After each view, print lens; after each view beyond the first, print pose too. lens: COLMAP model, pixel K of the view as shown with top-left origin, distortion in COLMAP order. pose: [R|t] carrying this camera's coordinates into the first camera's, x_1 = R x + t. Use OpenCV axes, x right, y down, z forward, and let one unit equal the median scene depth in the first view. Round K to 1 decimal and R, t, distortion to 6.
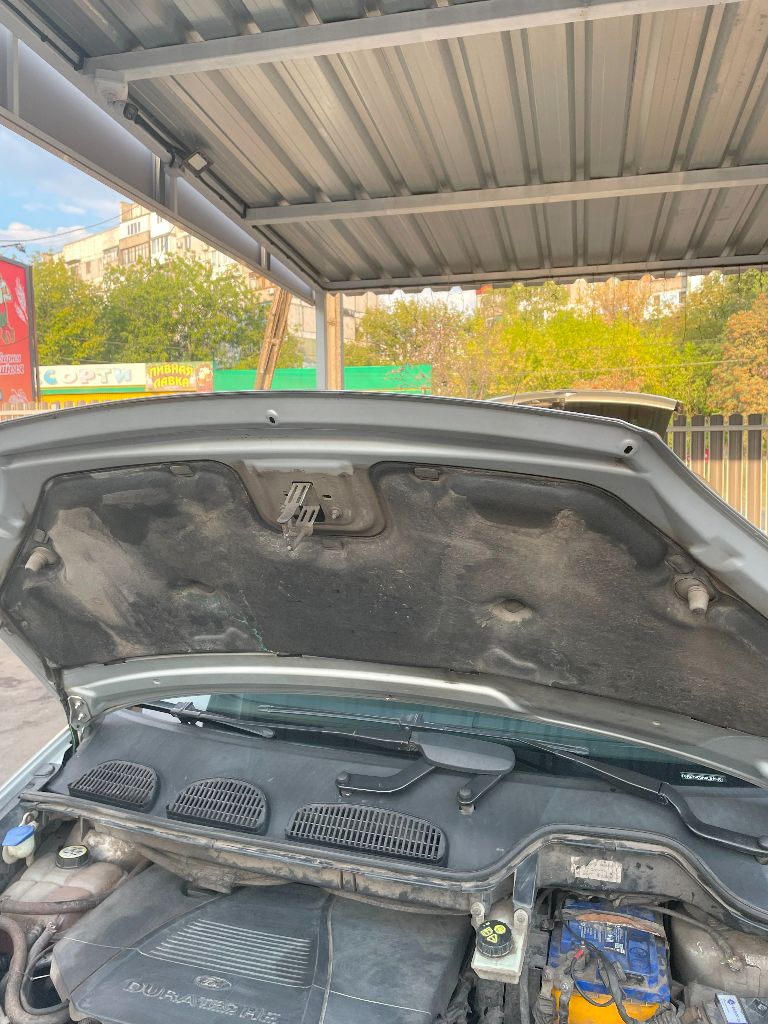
lens RADIAL K [[765.0, 0, 391.8], [0, 765.0, 506.5], [0, 0, 1]] dist [0.082837, -0.109766]
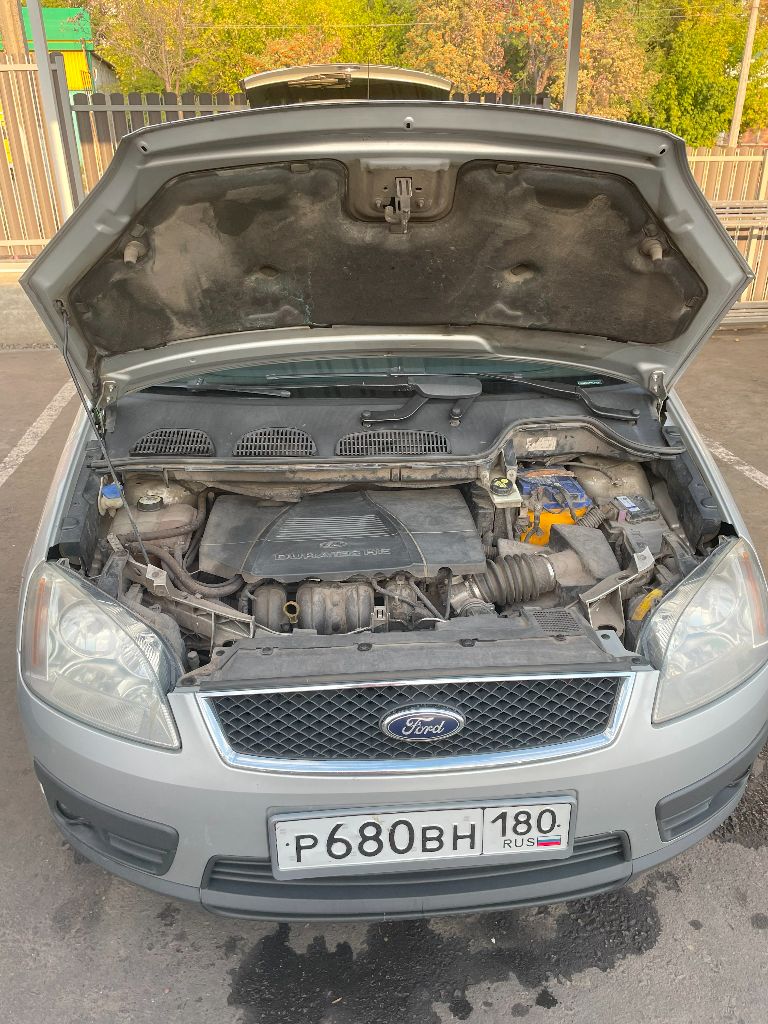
lens RADIAL K [[765.0, 0, 391.8], [0, 765.0, 506.5], [0, 0, 1]] dist [0.082837, -0.109766]
pose [[0.924739, -0.162486, 0.344175, -0.559496], [0.021493, 0.925141, 0.379015, -0.010636], [-0.379995, -0.343092, 0.859006, -0.258123]]
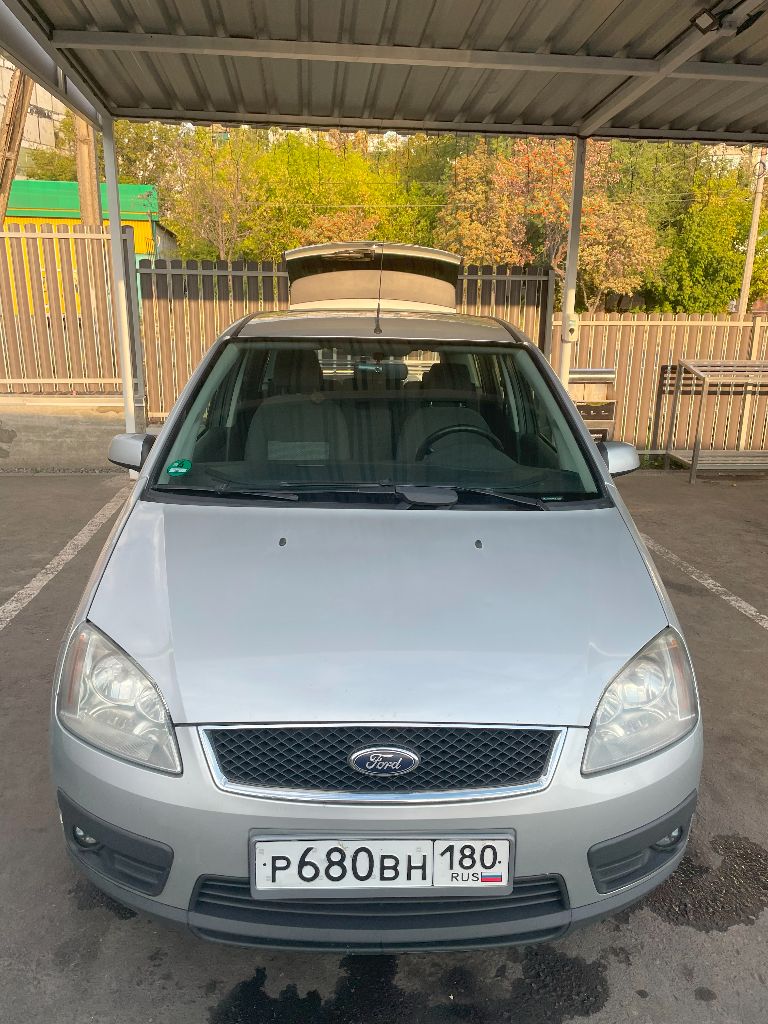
lens RADIAL K [[764.2, 0, 383.2], [0, 764.2, 502.2], [0, 0, 1]] dist [0.085248, -0.113662]
pose [[0.943060, -0.066328, 0.325944, -0.589071], [-0.000439, 0.979667, 0.200628, -0.001186], [-0.332624, -0.189347, 0.923856, -0.552701]]
